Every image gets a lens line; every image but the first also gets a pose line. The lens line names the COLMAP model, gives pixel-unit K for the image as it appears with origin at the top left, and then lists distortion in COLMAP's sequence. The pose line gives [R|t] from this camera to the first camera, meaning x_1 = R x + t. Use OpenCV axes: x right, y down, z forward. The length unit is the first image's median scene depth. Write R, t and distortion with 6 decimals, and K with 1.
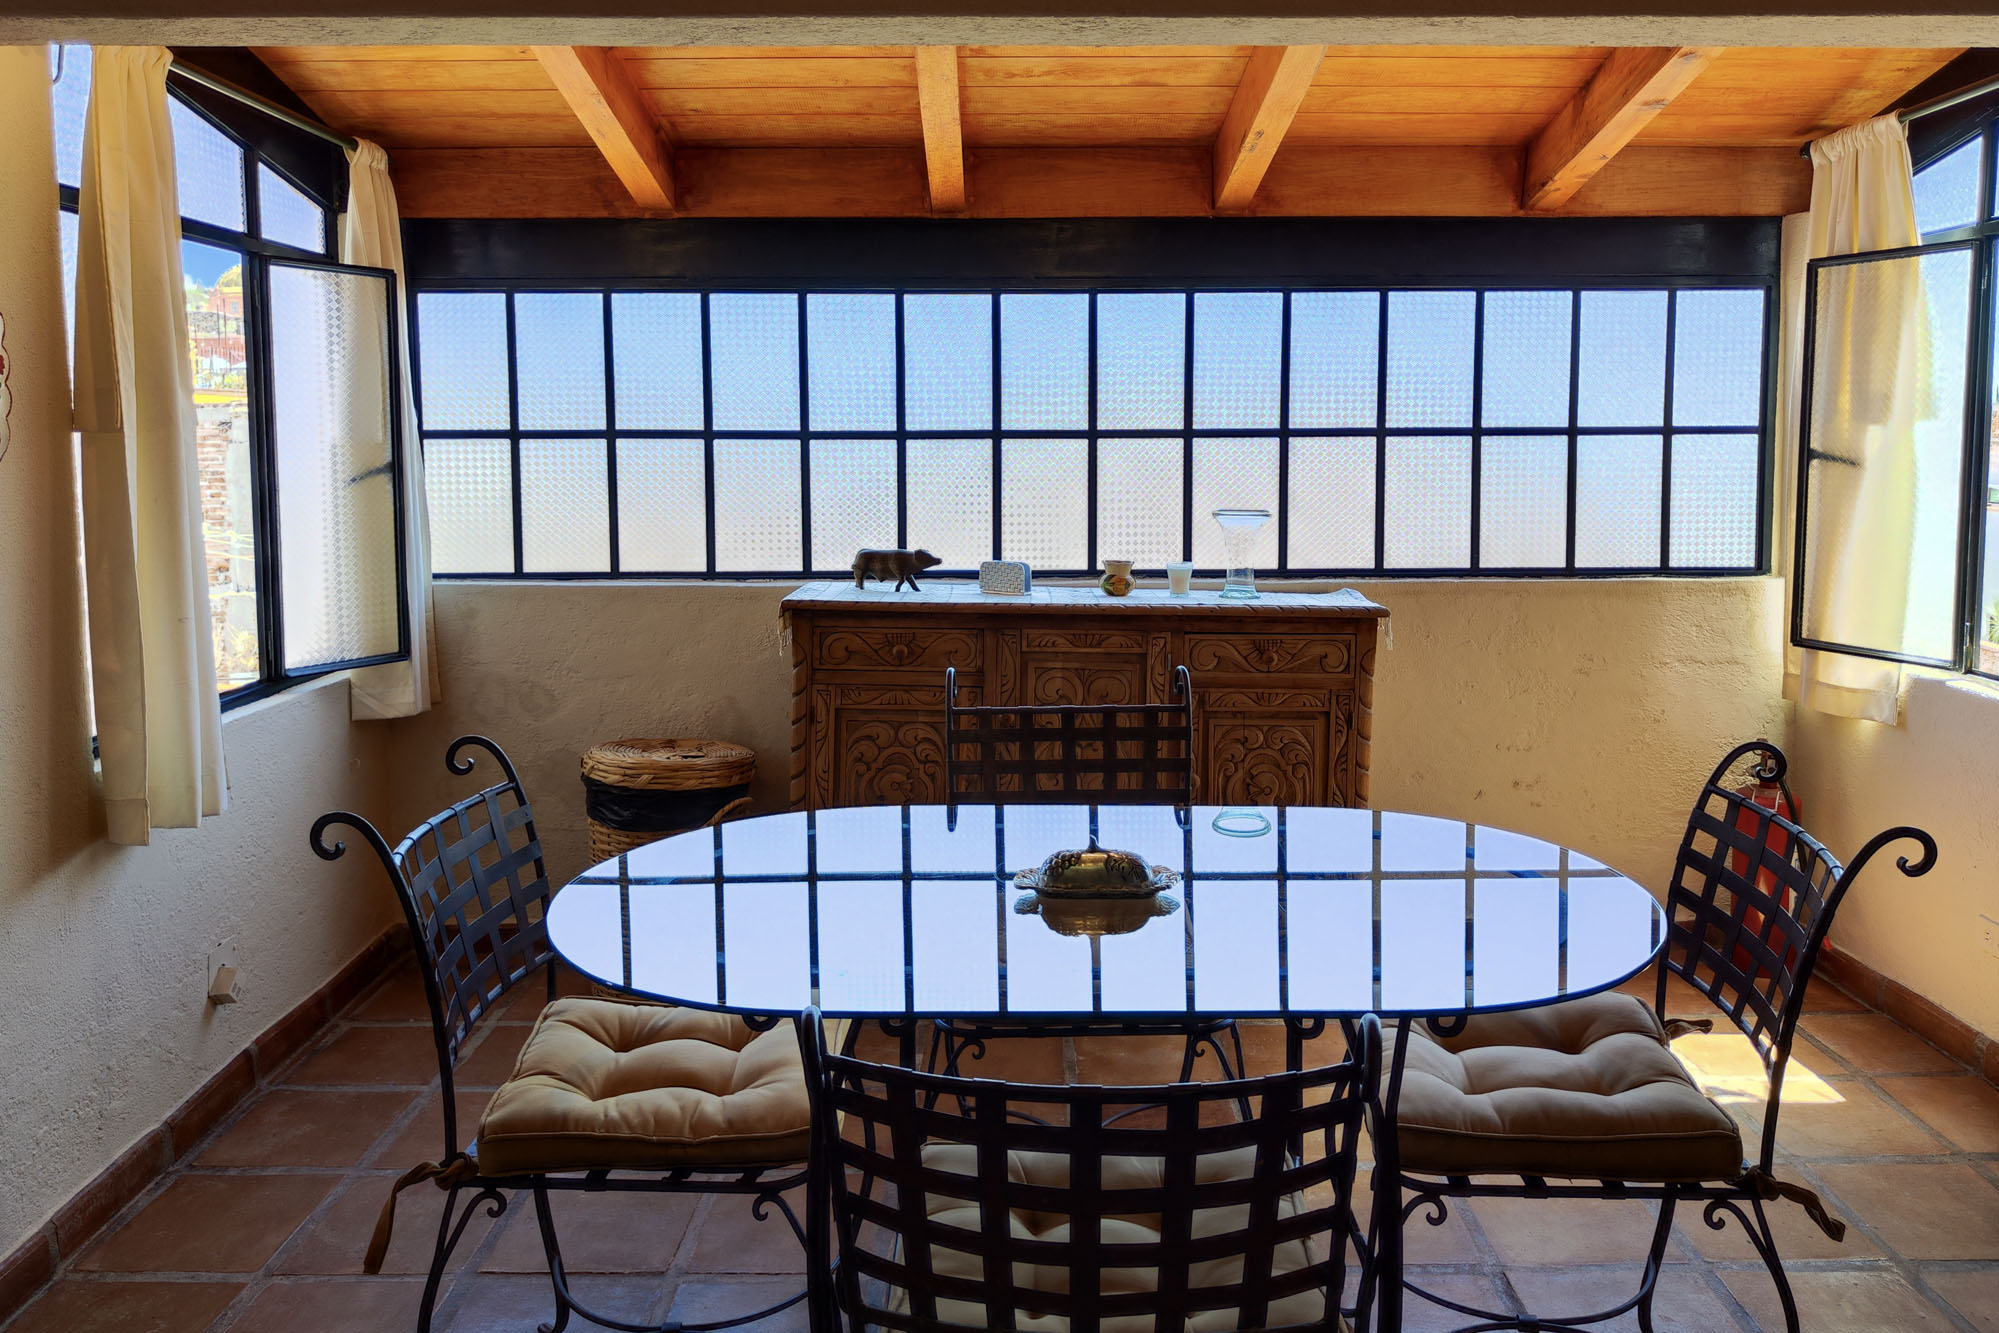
lens RADIAL K [[1438.6, 0, 1043.8], [0, 1438.6, 554.2], [0, 0, 1]] dist [0.041282, -0.083315]
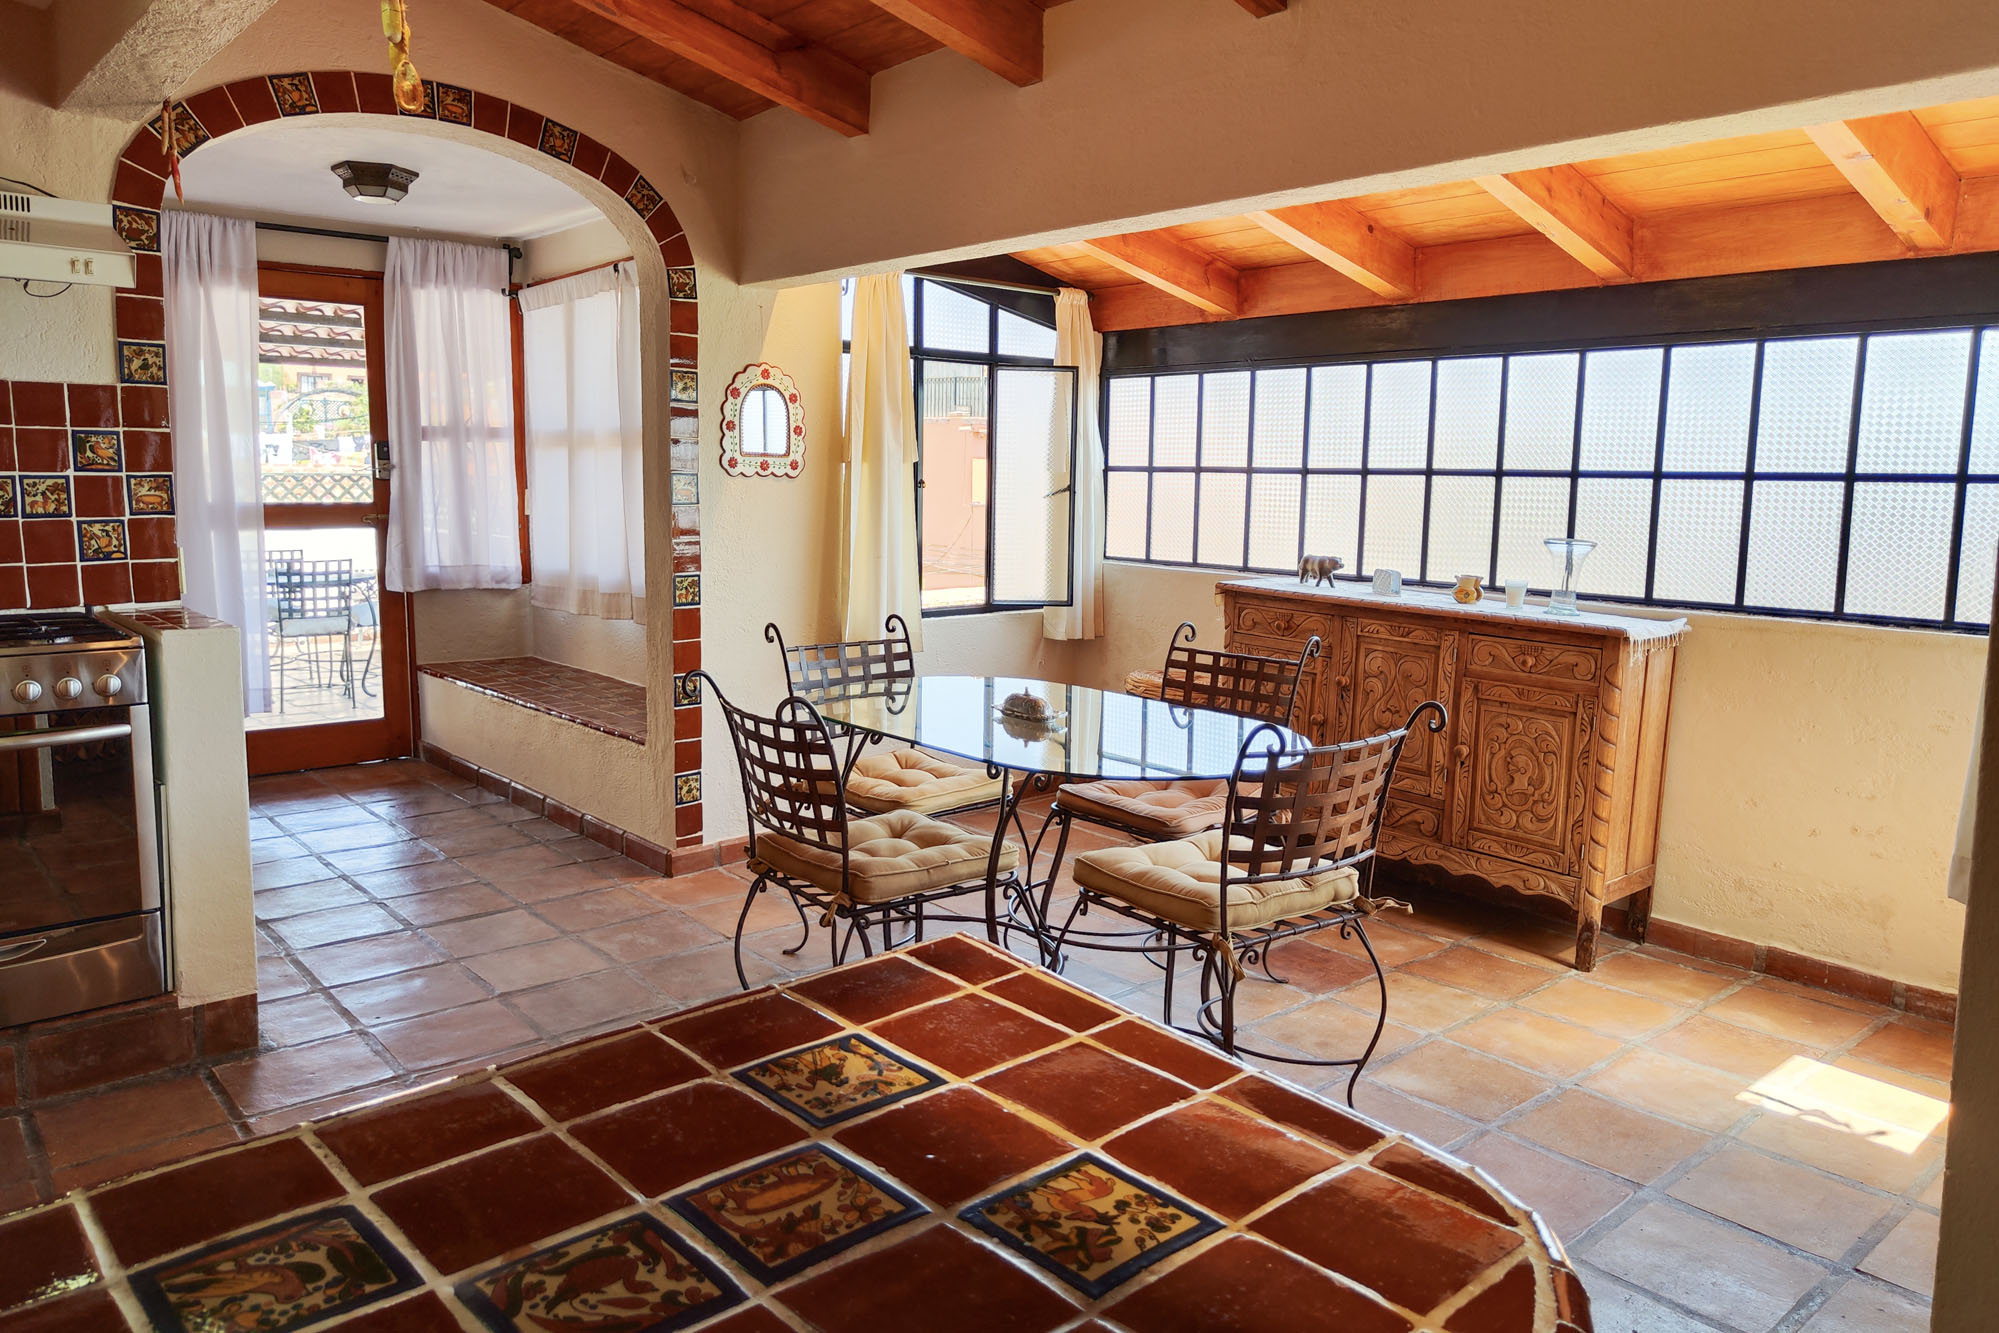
lens RADIAL K [[1384.4, 0, 989.2], [0, 1384.4, 658.0], [0, 0, 1]] dist [0.010657, -0.005753]
pose [[0.643549, 0.115857, -0.756585, 0.712943], [-0.079250, 0.993251, 0.084688, 0.006590], [0.761291, 0.005458, 0.648388, -0.094616]]
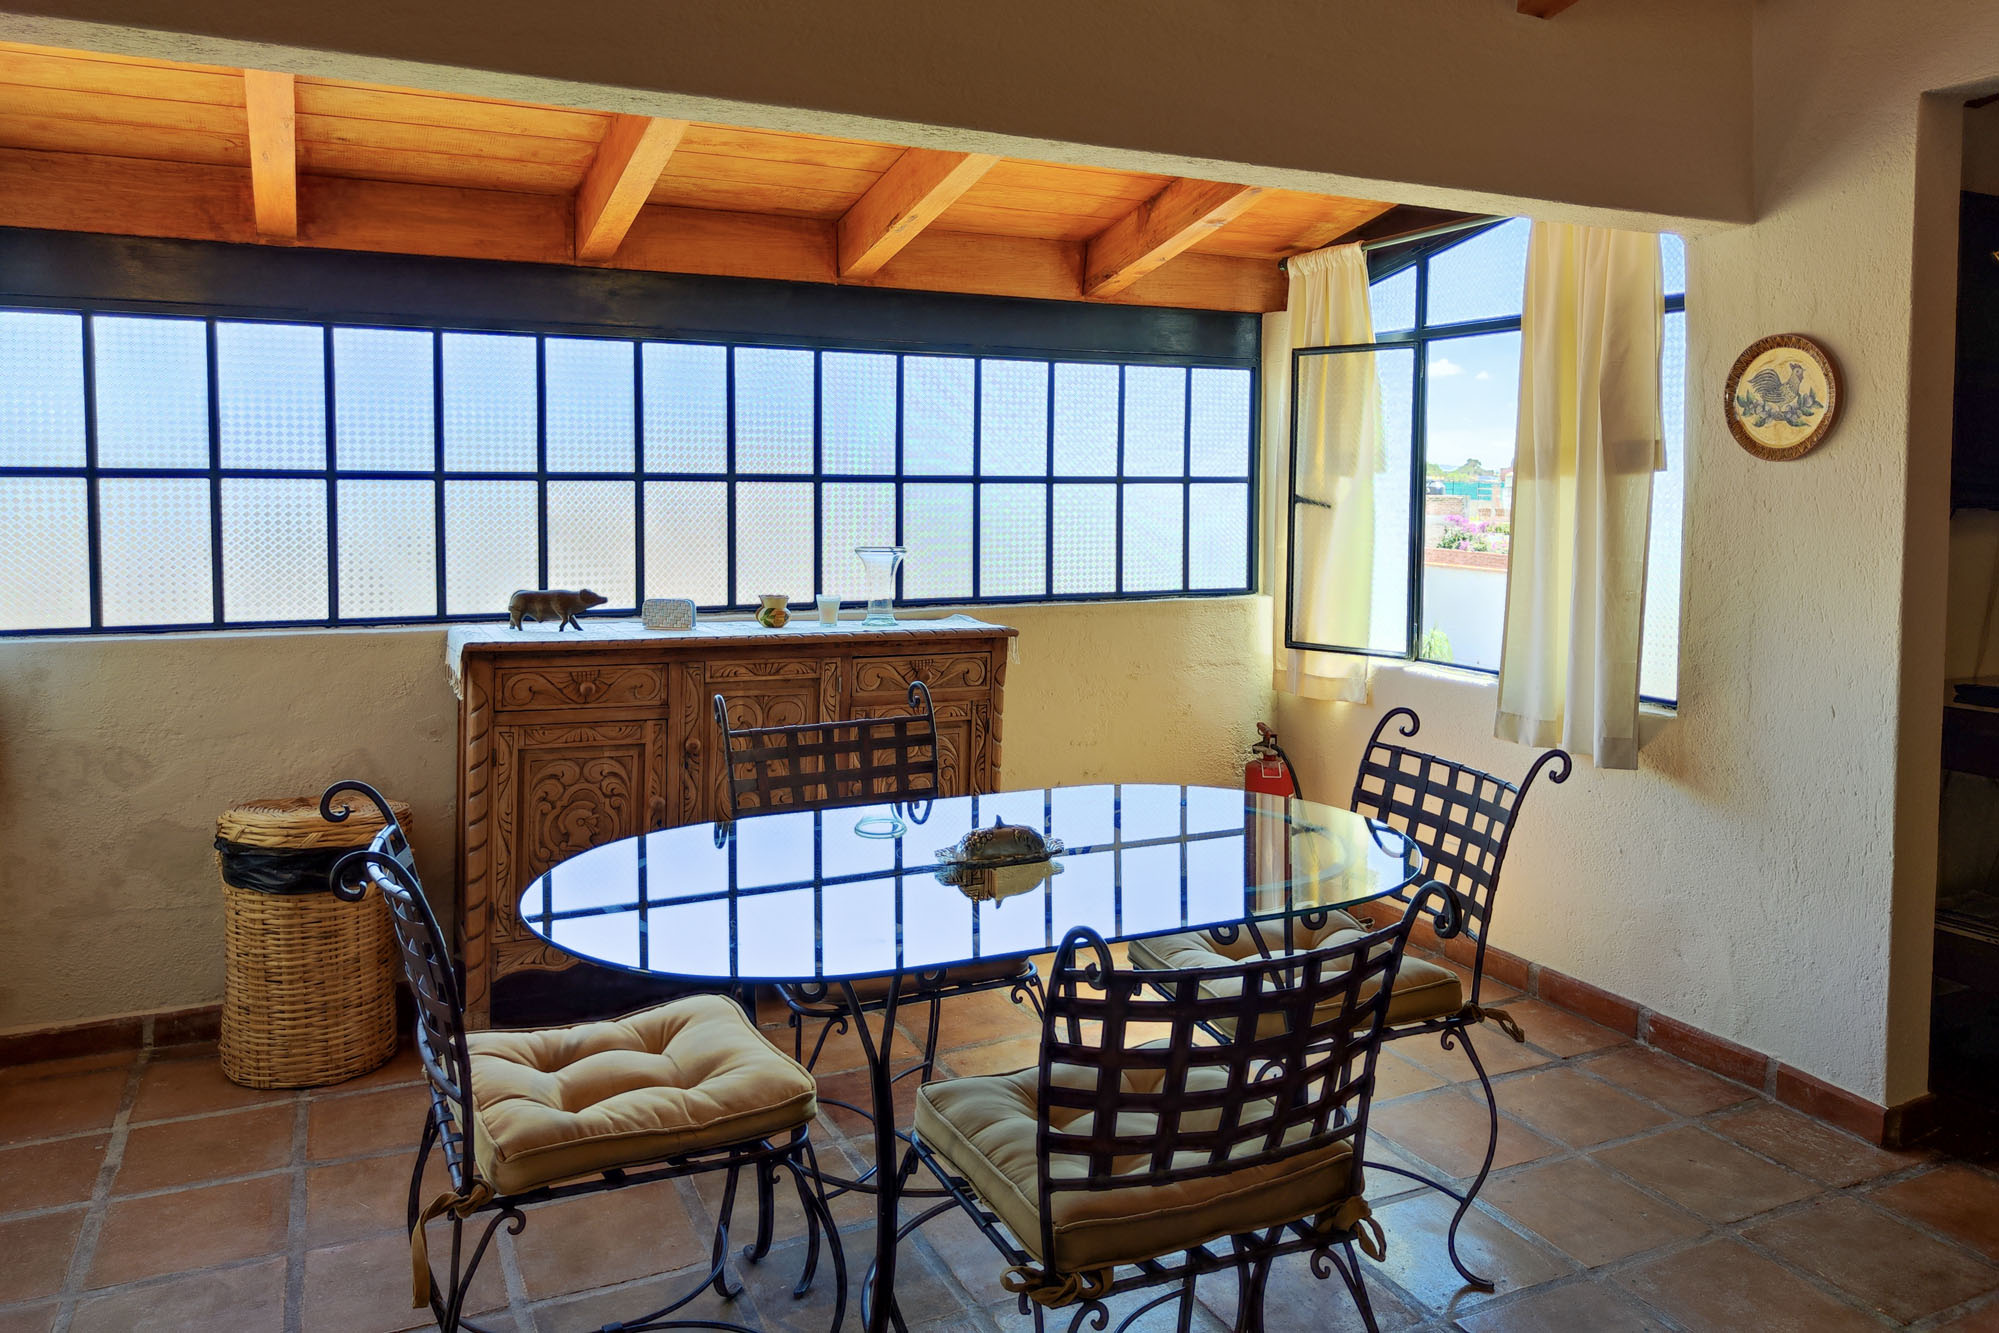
lens RADIAL K [[1390.7, 0, 998.6], [0, 1390.7, 562.7], [0, 0, 1]] dist [0.006092, 0.000937]
pose [[0.908812, -0.016343, 0.416887, -0.232667], [0.026485, 0.999477, -0.018554, 0.004118], [-0.416365, 0.027903, 0.908769, -0.019491]]
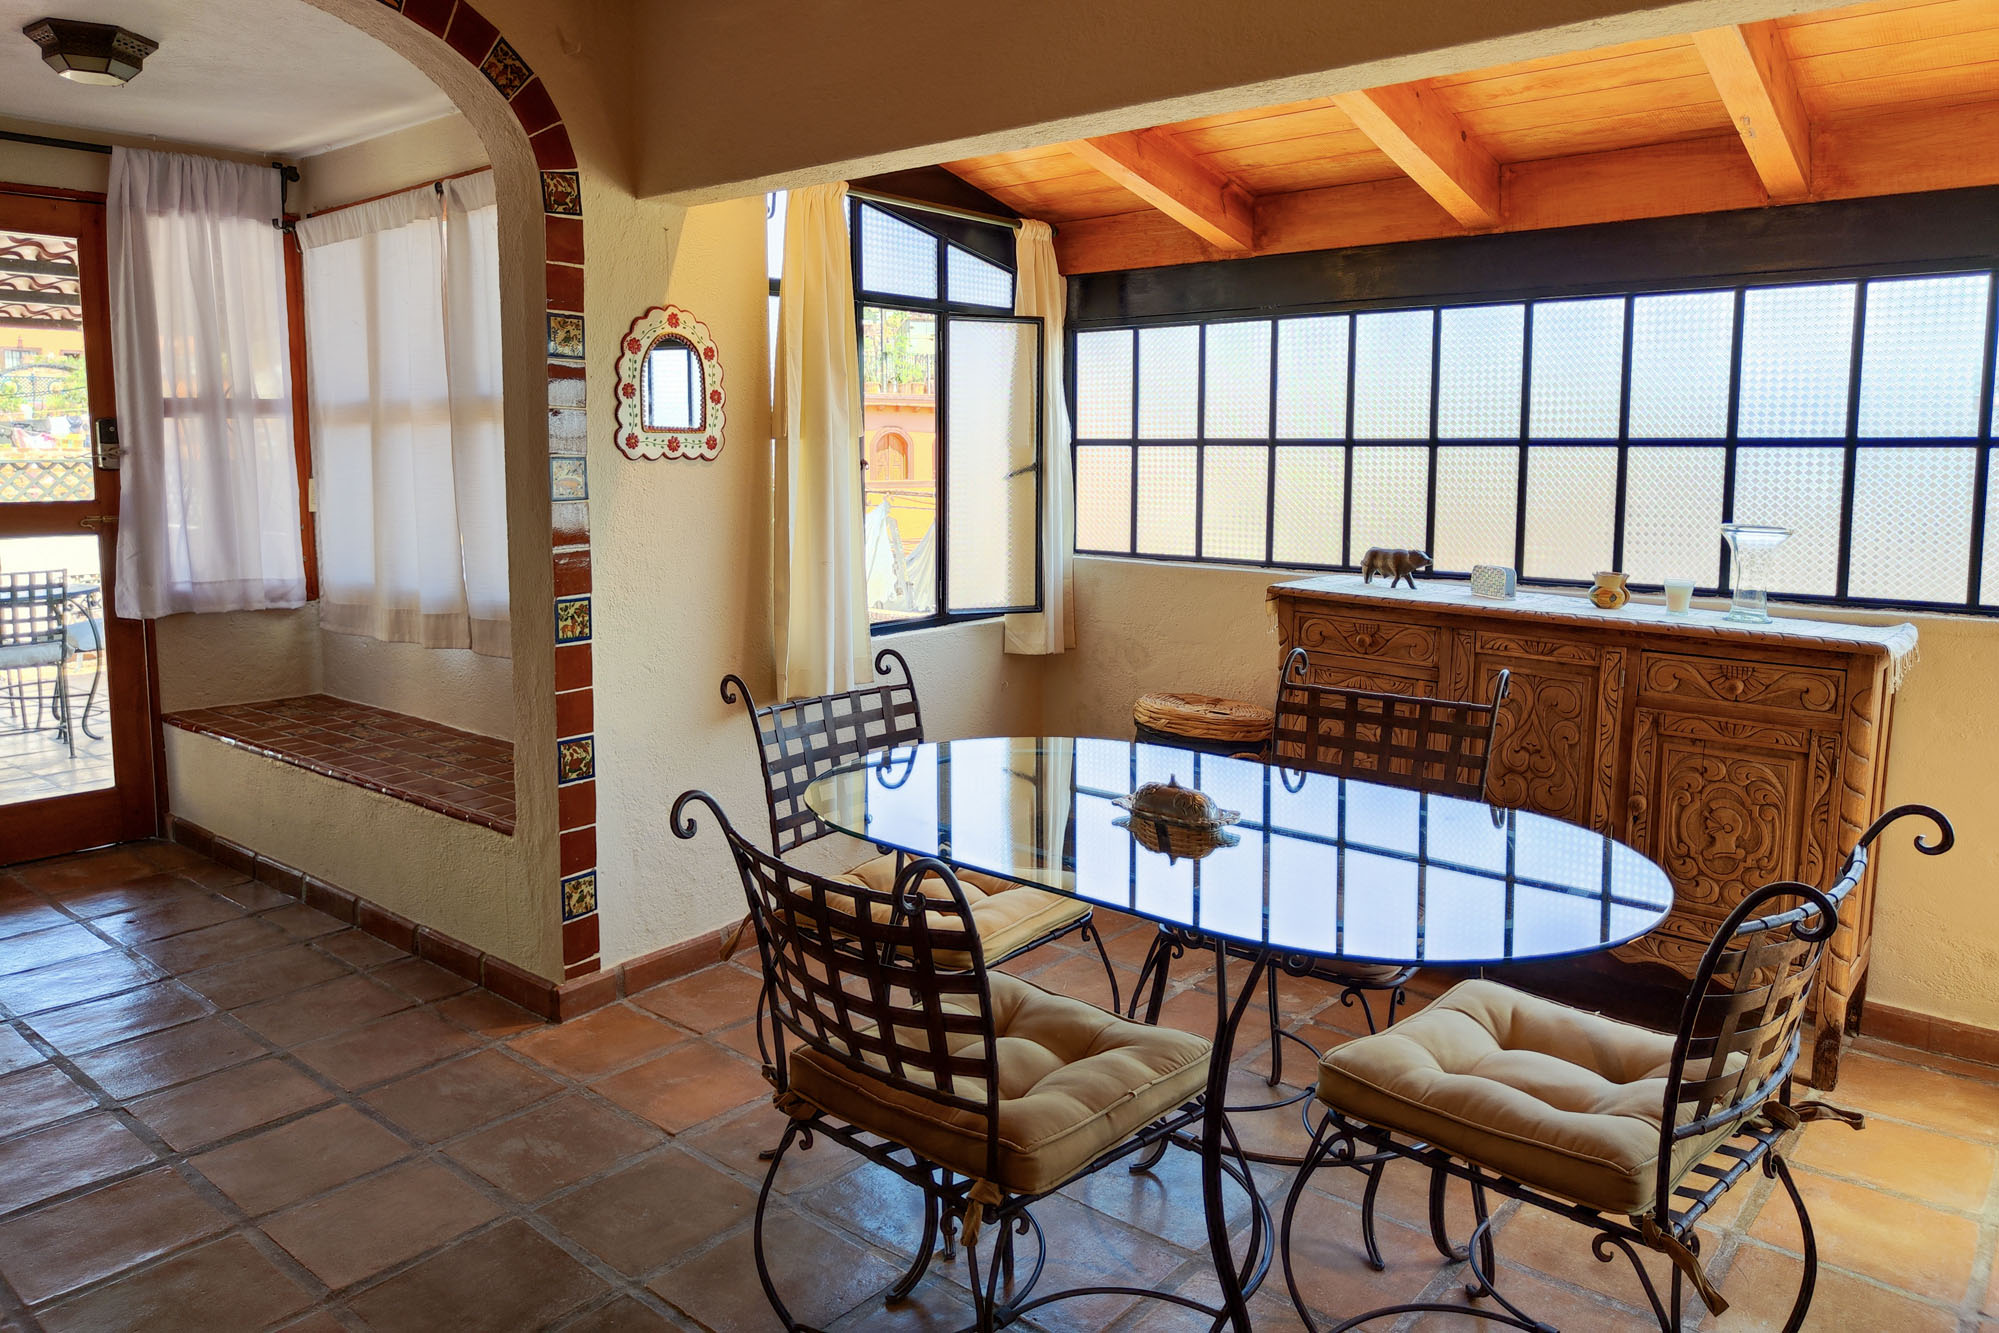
lens RADIAL K [[1394.3, 0, 989.0], [0, 1394.3, 590.3], [0, 0, 1]] dist [0.001774, 0.003149]
pose [[0.753691, 0.073262, -0.653133, 0.360150], [-0.057892, 0.997305, 0.045064, -0.001979], [0.654675, 0.003847, 0.755901, 0.006427]]
